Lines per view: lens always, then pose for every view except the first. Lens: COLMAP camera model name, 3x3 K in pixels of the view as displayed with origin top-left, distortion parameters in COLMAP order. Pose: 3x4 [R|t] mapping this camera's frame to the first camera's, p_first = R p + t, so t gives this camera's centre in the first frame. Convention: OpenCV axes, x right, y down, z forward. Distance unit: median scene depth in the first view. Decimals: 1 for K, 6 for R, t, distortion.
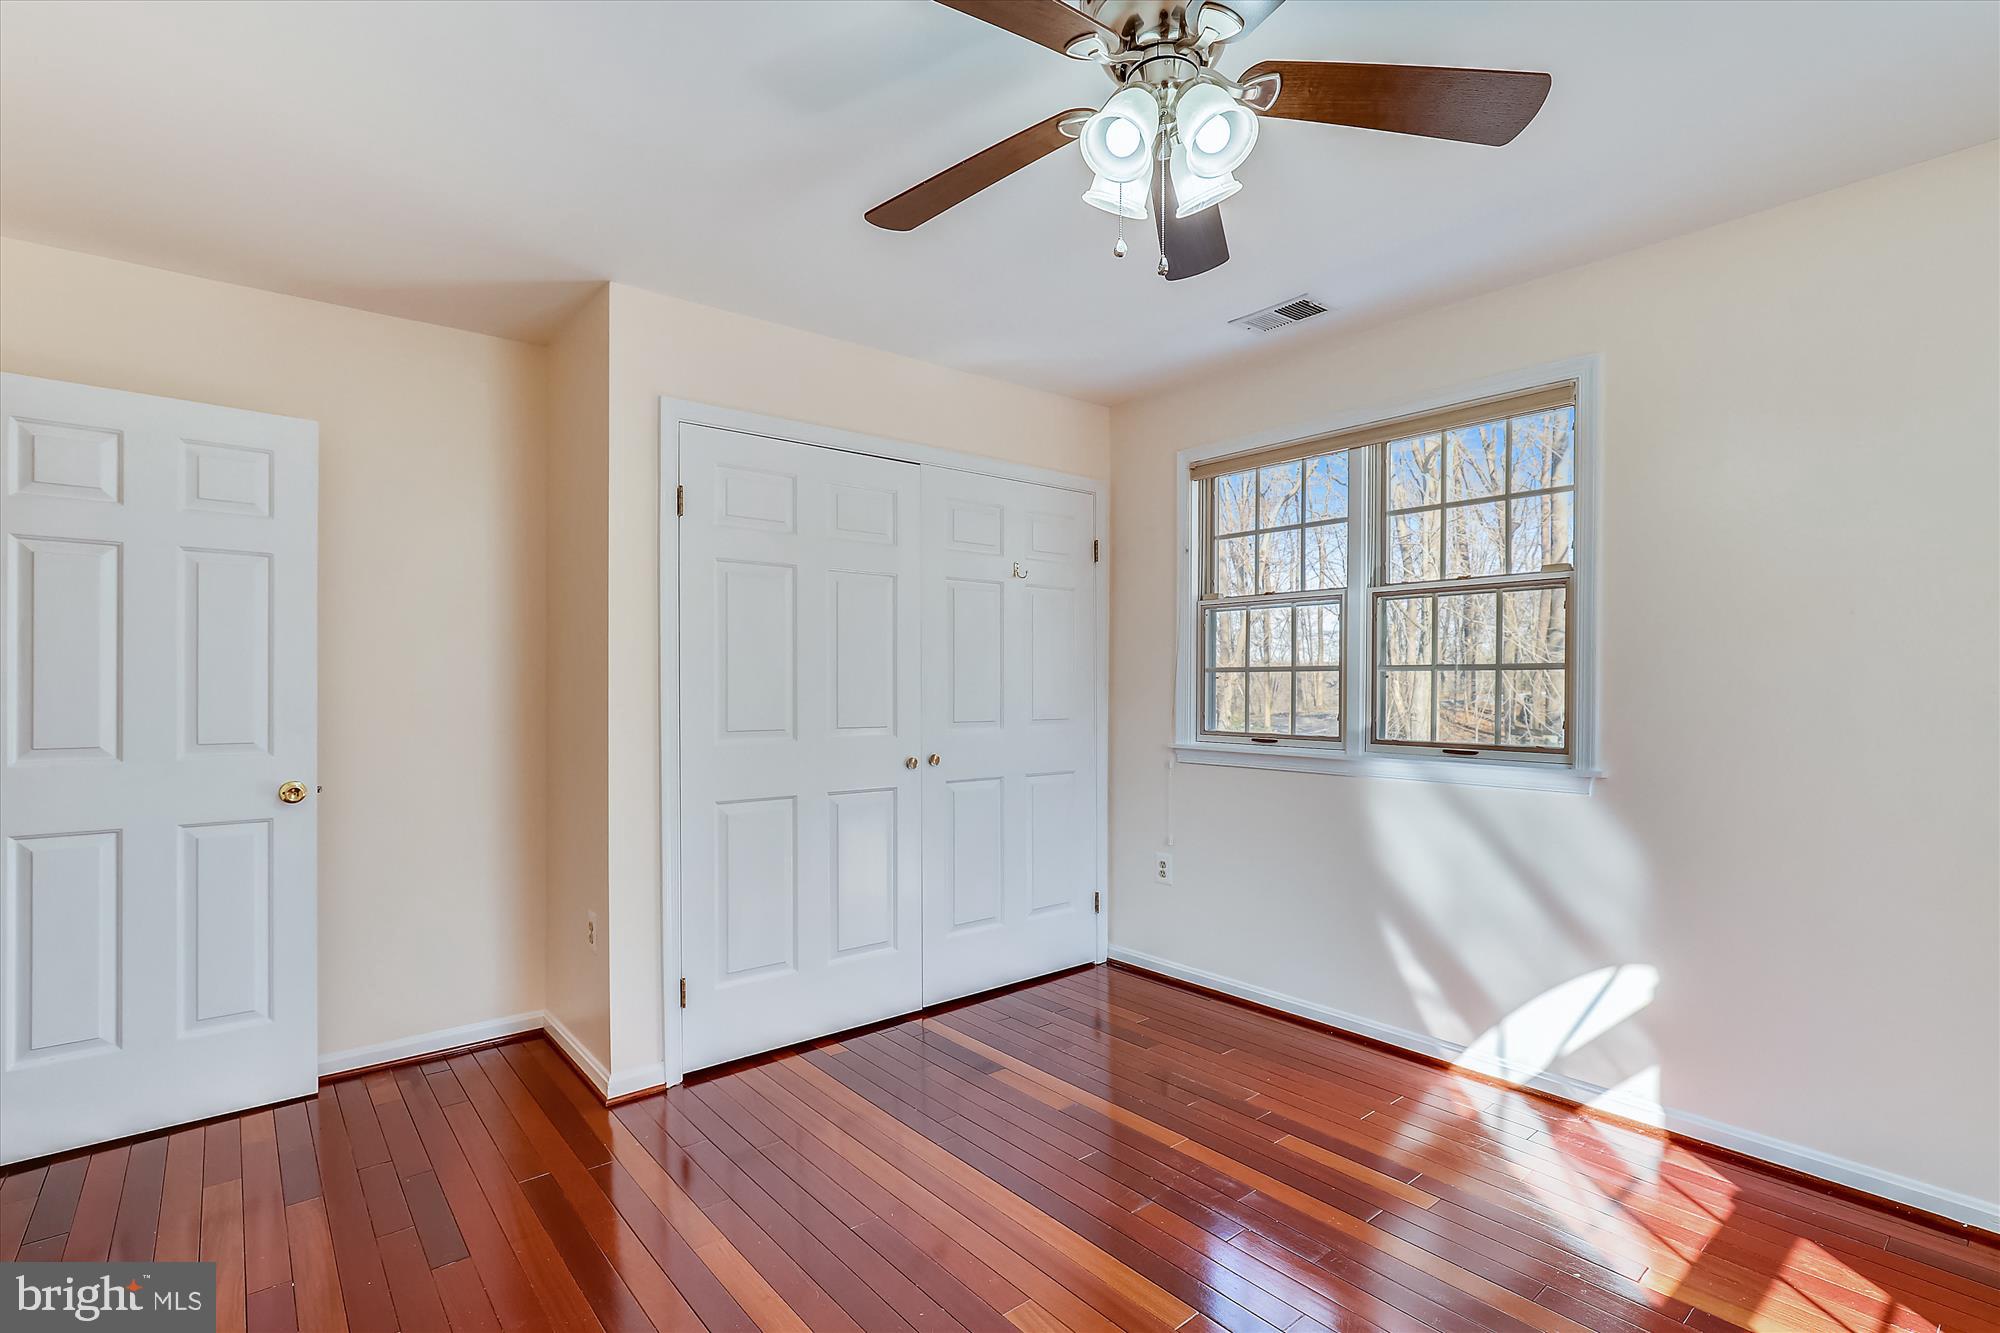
lens RADIAL K [[937.6, 0, 1002.0], [0, 937.6, 675.7], [0, 0, 1]] dist [-0.010312, -0.000466]
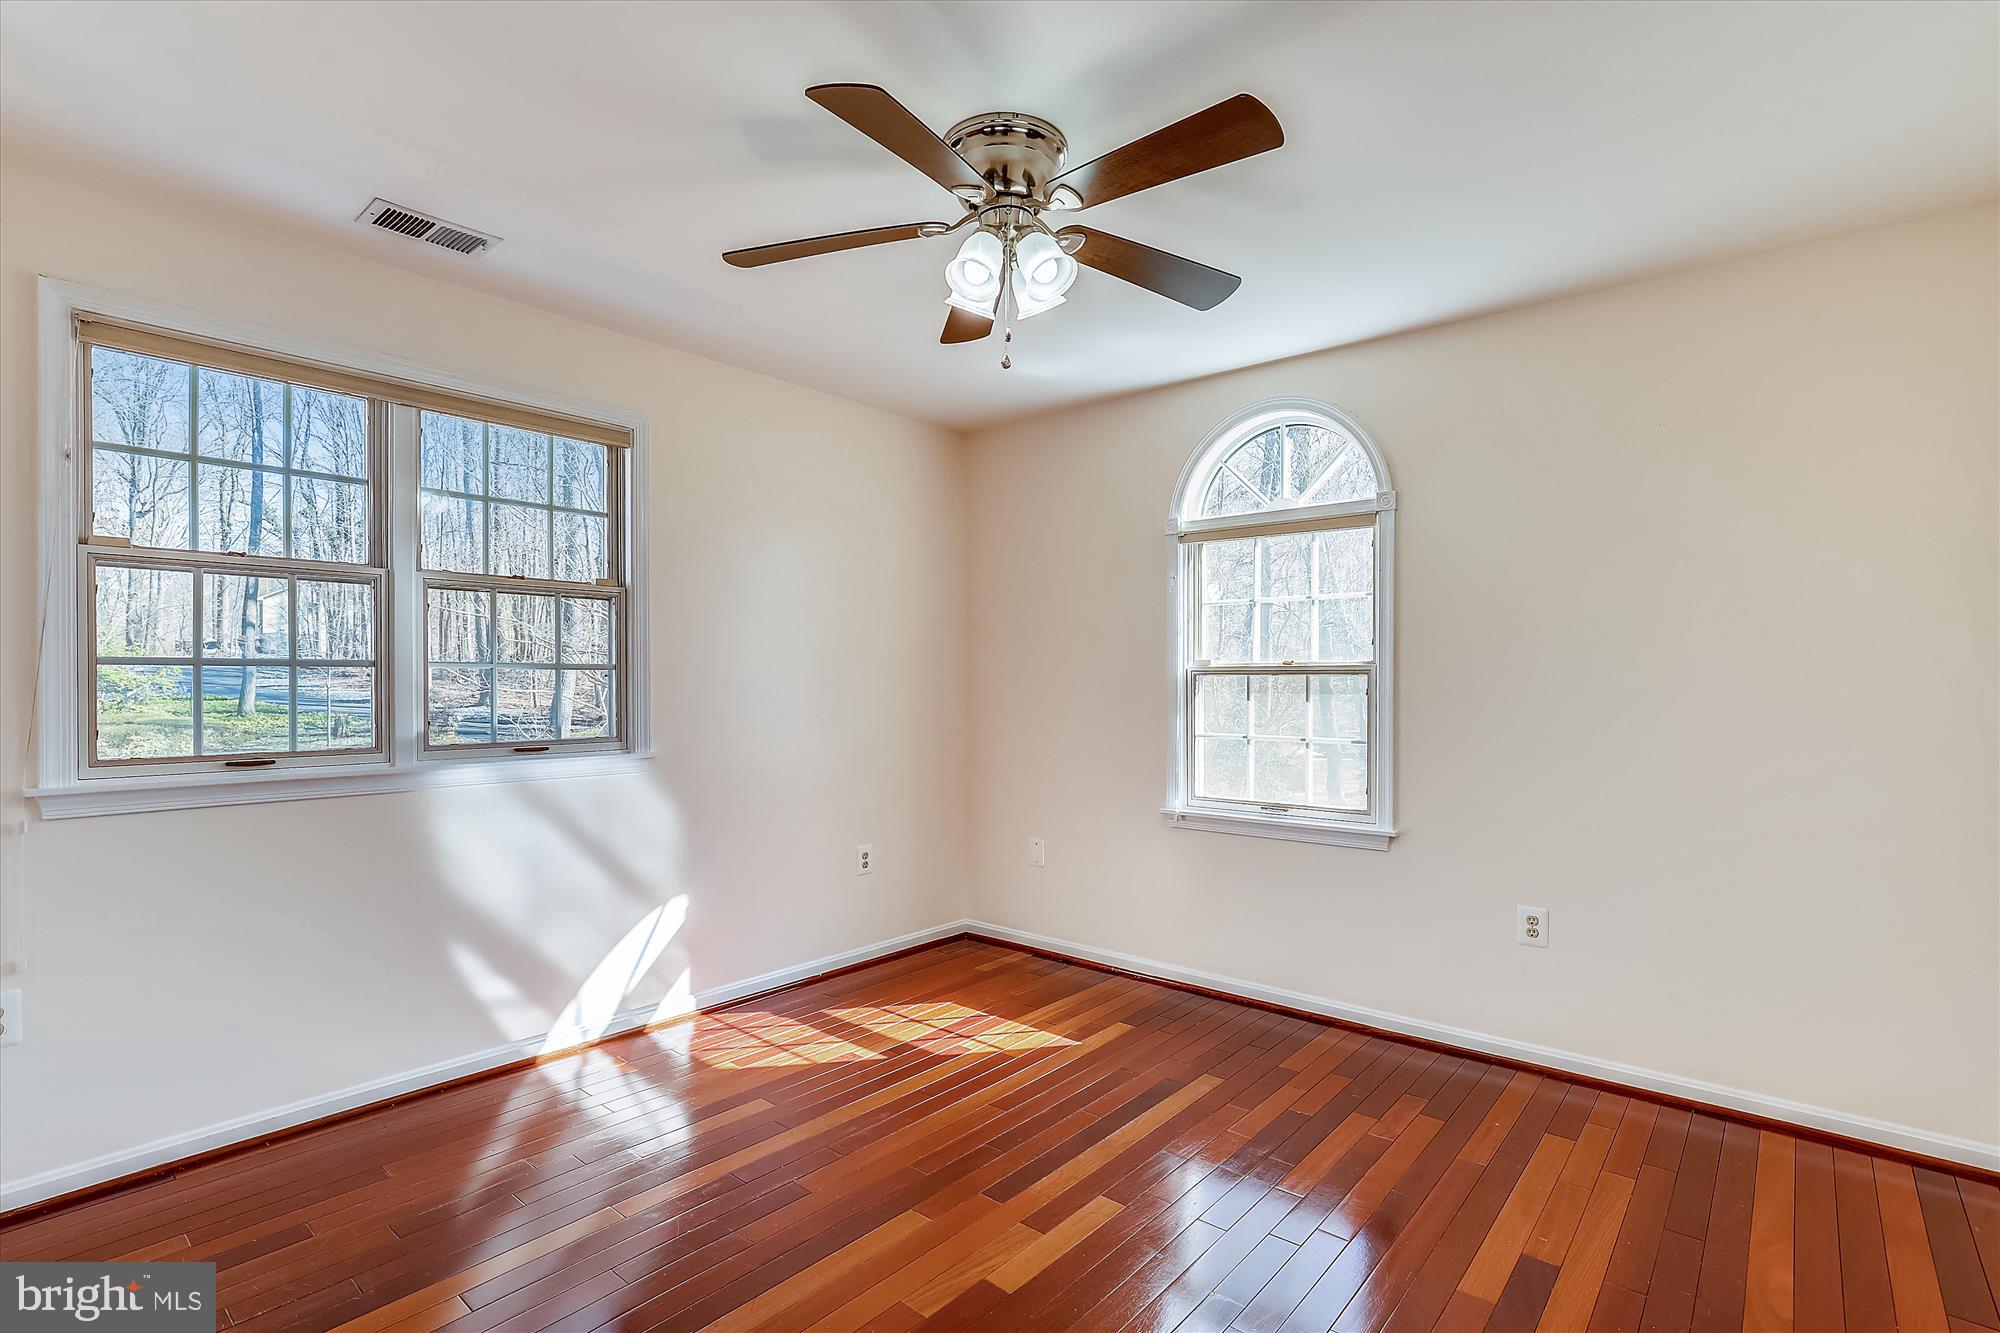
lens RADIAL K [[937.6, 0, 1002.0], [0, 937.6, 675.7], [0, 0, 1]] dist [-0.010312, -0.000466]
pose [[-0.166530, 0.007467, 0.986008, -0.598292], [-0.006250, 0.999943, -0.008628, 0.006874], [-0.986017, -0.007600, -0.166474, 0.662364]]
